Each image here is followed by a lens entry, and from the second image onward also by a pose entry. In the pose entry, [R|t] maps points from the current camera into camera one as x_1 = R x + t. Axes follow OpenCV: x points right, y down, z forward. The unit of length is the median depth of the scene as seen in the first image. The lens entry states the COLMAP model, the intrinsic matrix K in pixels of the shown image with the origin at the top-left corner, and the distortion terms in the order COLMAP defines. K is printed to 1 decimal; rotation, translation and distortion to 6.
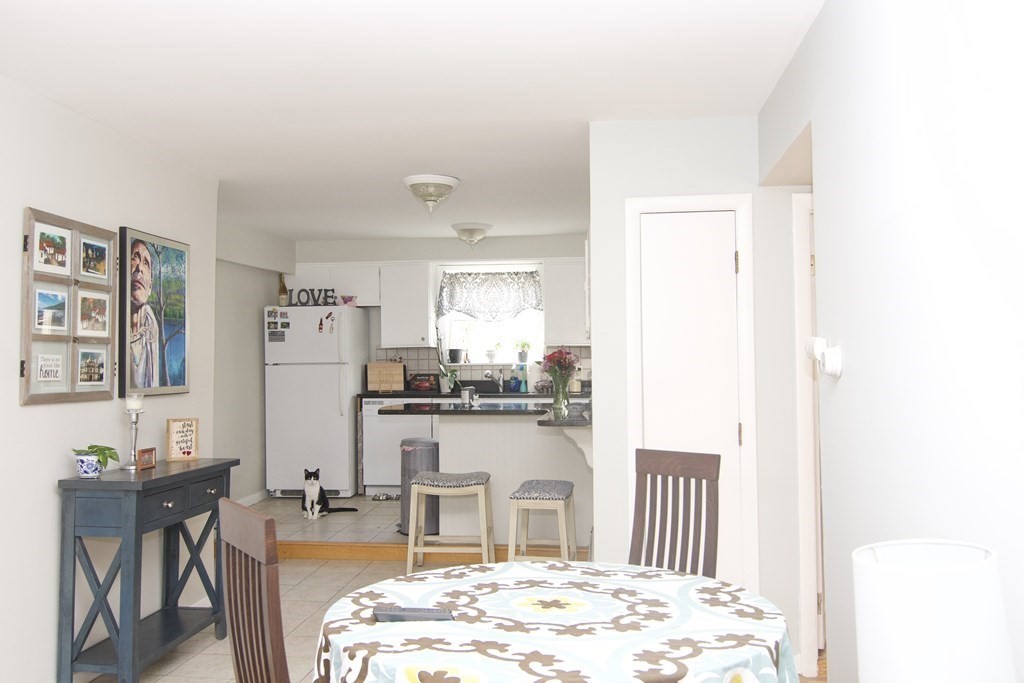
lens RADIAL K [[870.7, 0, 508.0], [0, 870.7, 344.0], [0, 0, 1]] dist [0.003741, -0.023504]
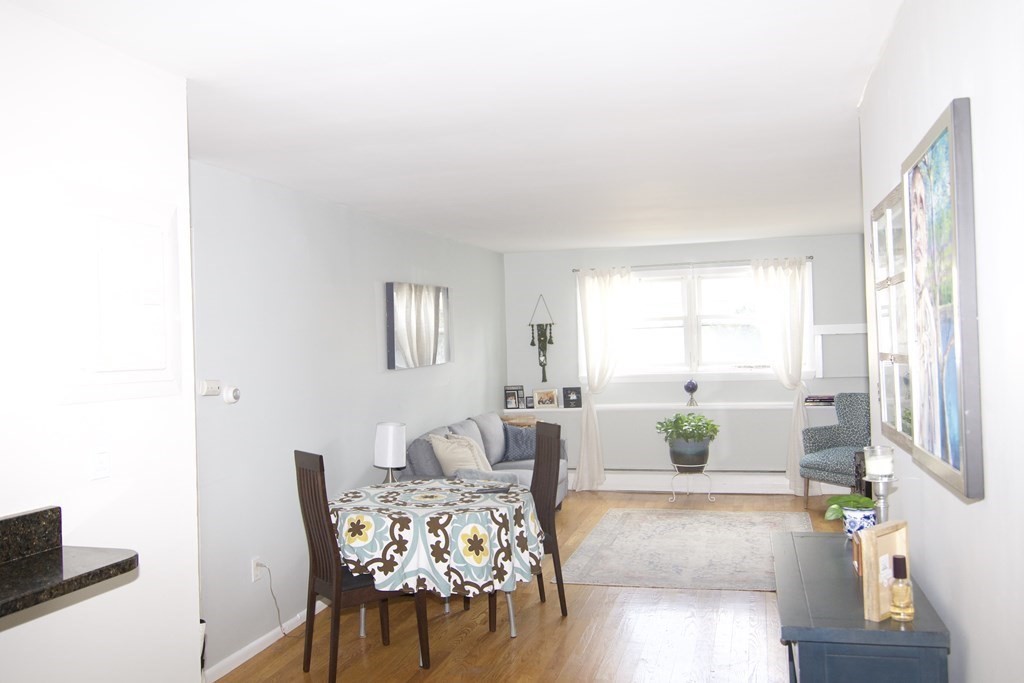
lens RADIAL K [[870.7, 0, 501.6], [0, 870.7, 337.0], [0, 0, 1]] dist [0.003741, -0.023504]
pose [[-0.983179, 0.038683, 0.178500, -0.215814], [0.032253, 0.998727, -0.038786, -0.003846], [-0.179773, -0.032376, -0.983175, 1.262427]]
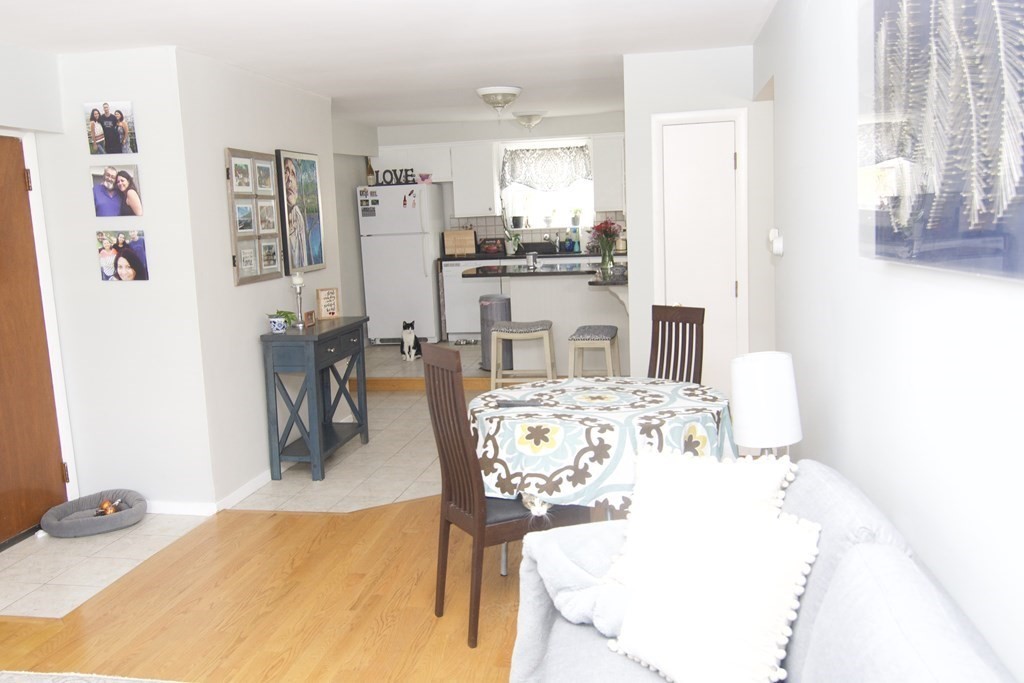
lens RADIAL K [[870.7, 0, 507.6], [0, 870.7, 343.1], [0, 0, 1]] dist [0.003741, -0.023504]
pose [[0.997616, -0.025617, -0.064086, -0.005276], [0.036428, 0.984125, 0.173700, -0.047510], [0.058619, -0.175620, 0.982711, -0.283551]]
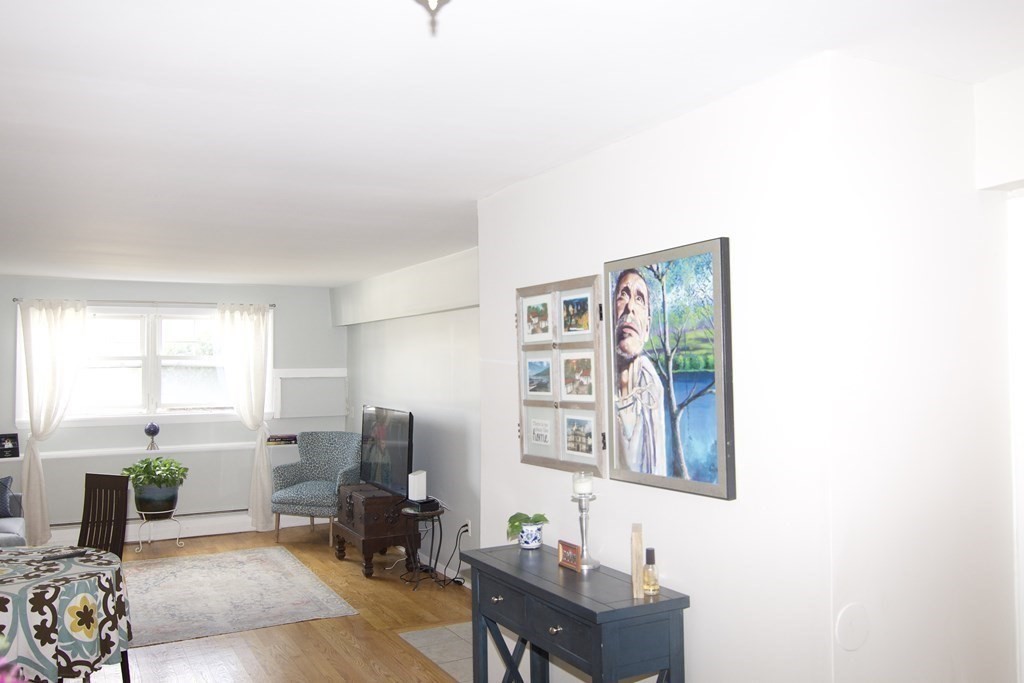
lens RADIAL K [[870.7, 0, 501.5], [0, 870.7, 341.7], [0, 0, 1]] dist [0.003741, -0.023504]
pose [[-0.836750, -0.000155, -0.547585, 0.057712], [0.033286, 0.998136, -0.051146, -0.019708], [0.546572, -0.061024, -0.835186, 1.257368]]
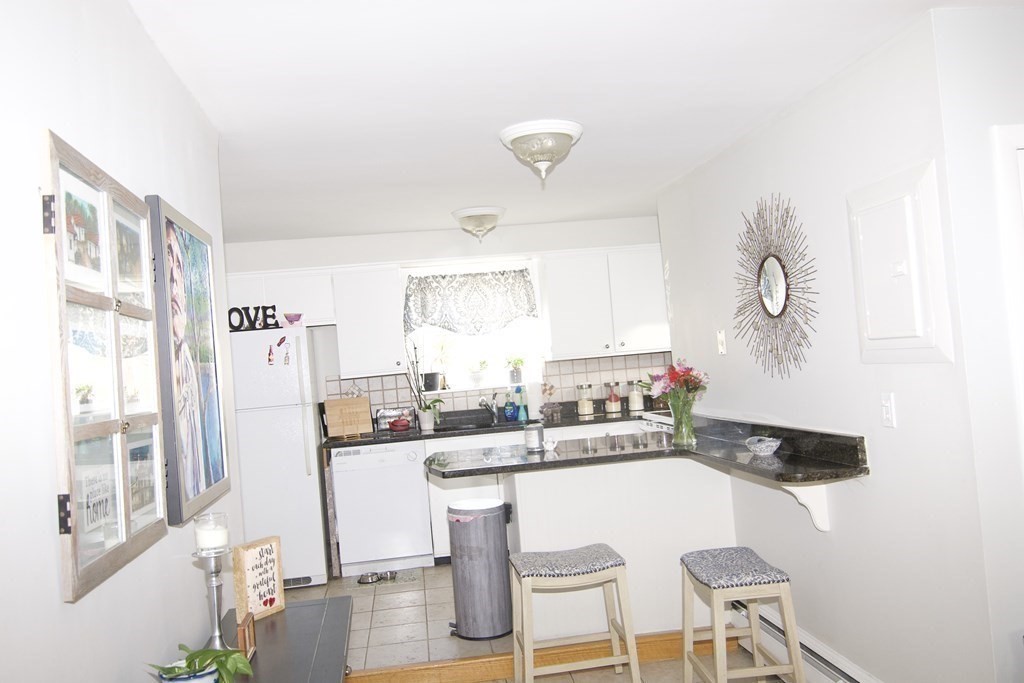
lens RADIAL K [[870.7, 0, 506.9], [0, 870.7, 341.3], [0, 0, 1]] dist [0.003741, -0.023504]
pose [[0.968147, -0.068889, 0.240721, -0.288485], [0.071758, 0.997417, -0.003163, -0.024284], [-0.239881, 0.020336, 0.970589, 0.350070]]
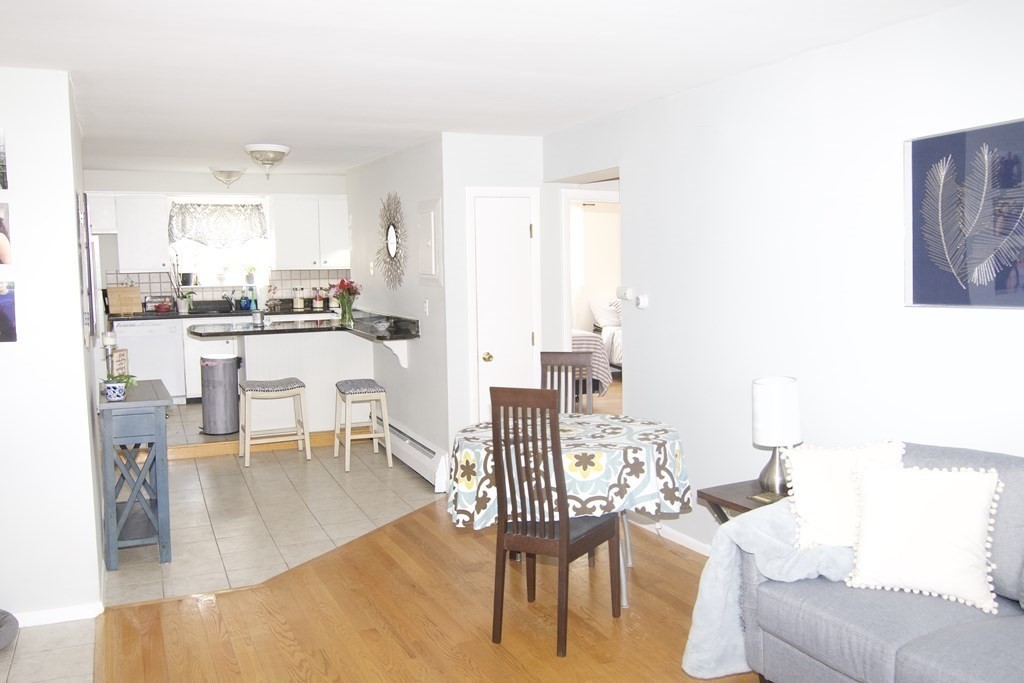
lens RADIAL K [[870.7, 0, 507.9], [0, 870.7, 342.5], [0, 0, 1]] dist [0.003741, -0.023504]
pose [[0.861864, -0.054568, 0.504195, -0.432372], [-0.003899, 0.993452, 0.114184, -0.054577], [-0.507125, -0.100377, 0.856008, -0.260952]]
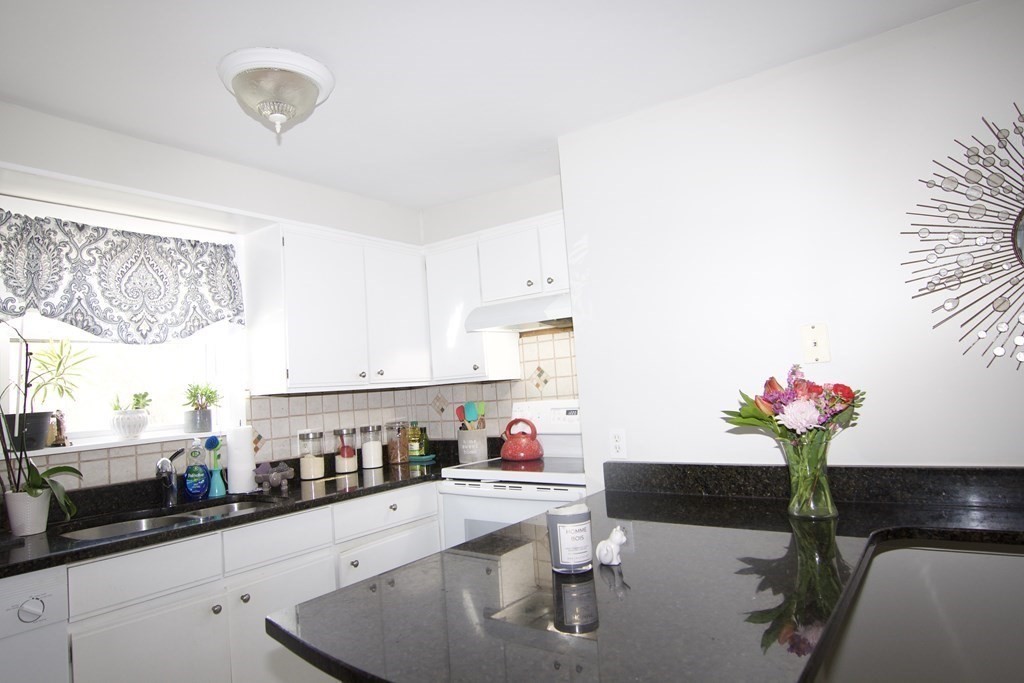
lens RADIAL K [[612.8, 0, 512.2], [0, 612.8, 344.6], [0, 0, 1]] dist [-0.014567, -0.012966]
pose [[0.483136, 0.032904, 0.874927, -0.305974], [0.048307, 0.996770, -0.064162, 0.004946], [-0.874212, 0.073264, 0.479986, 1.090058]]
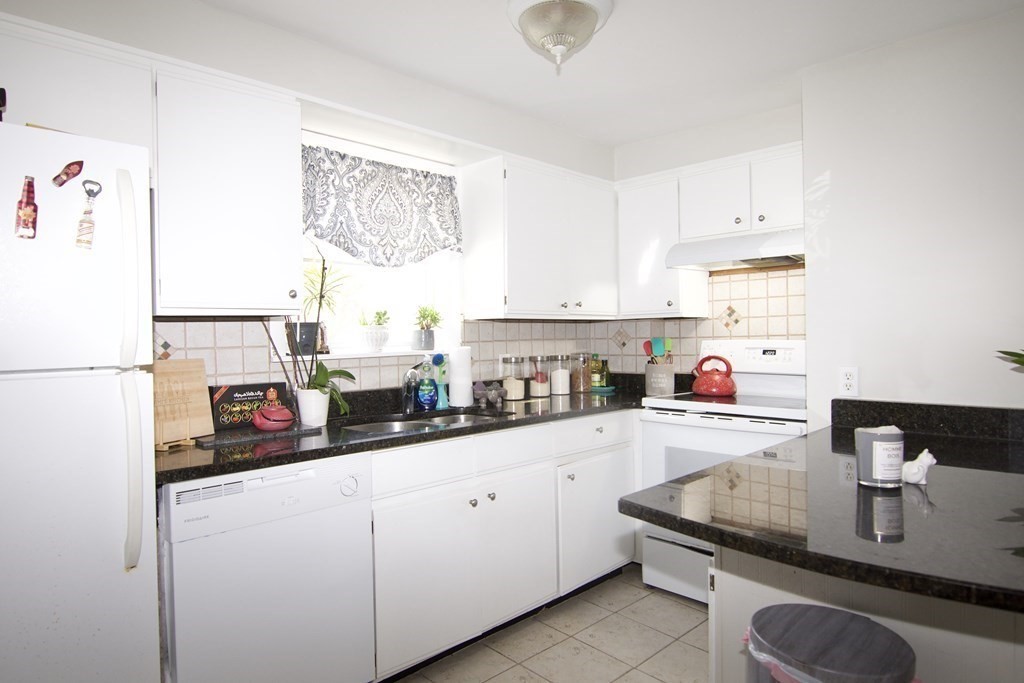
lens RADIAL K [[612.8, 0, 507.2], [0, 612.8, 347.8], [0, 0, 1]] dist [-0.014567, -0.012966]
pose [[0.613991, -0.019003, 0.789084, -0.383566], [-0.002782, 0.999652, 0.026239, 0.016026], [-0.789308, -0.018306, 0.613725, 1.165970]]
